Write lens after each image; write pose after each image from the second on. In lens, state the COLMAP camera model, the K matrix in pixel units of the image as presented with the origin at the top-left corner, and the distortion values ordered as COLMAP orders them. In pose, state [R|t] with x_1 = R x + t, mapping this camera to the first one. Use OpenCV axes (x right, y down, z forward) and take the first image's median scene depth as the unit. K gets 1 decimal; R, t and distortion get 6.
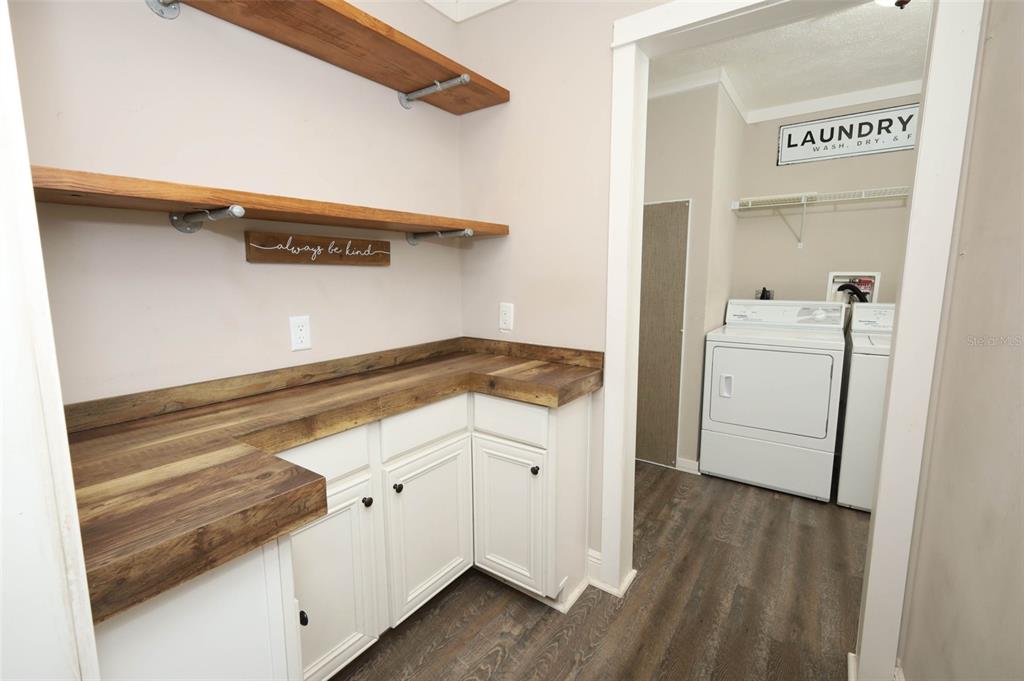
lens RADIAL K [[448.9, 0, 505.5], [0, 448.9, 336.9], [0, 0, 1]] dist [-0.002588, -0.000095]
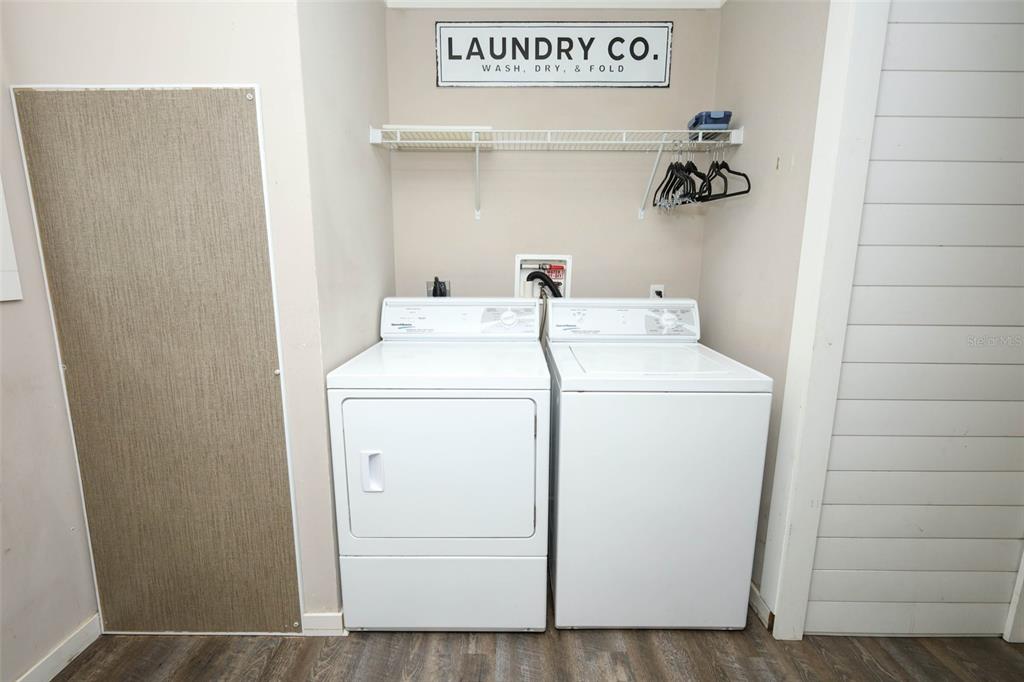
lens RADIAL K [[464.0, 0, 506.5], [0, 464.0, 336.4], [0, 0, 1]] dist [-0.000142, 0.000314]
pose [[0.818896, -0.086371, 0.567406, 0.301297], [0.074976, 0.996239, 0.043441, -0.052206], [-0.569024, 0.006968, 0.822292, 0.431469]]
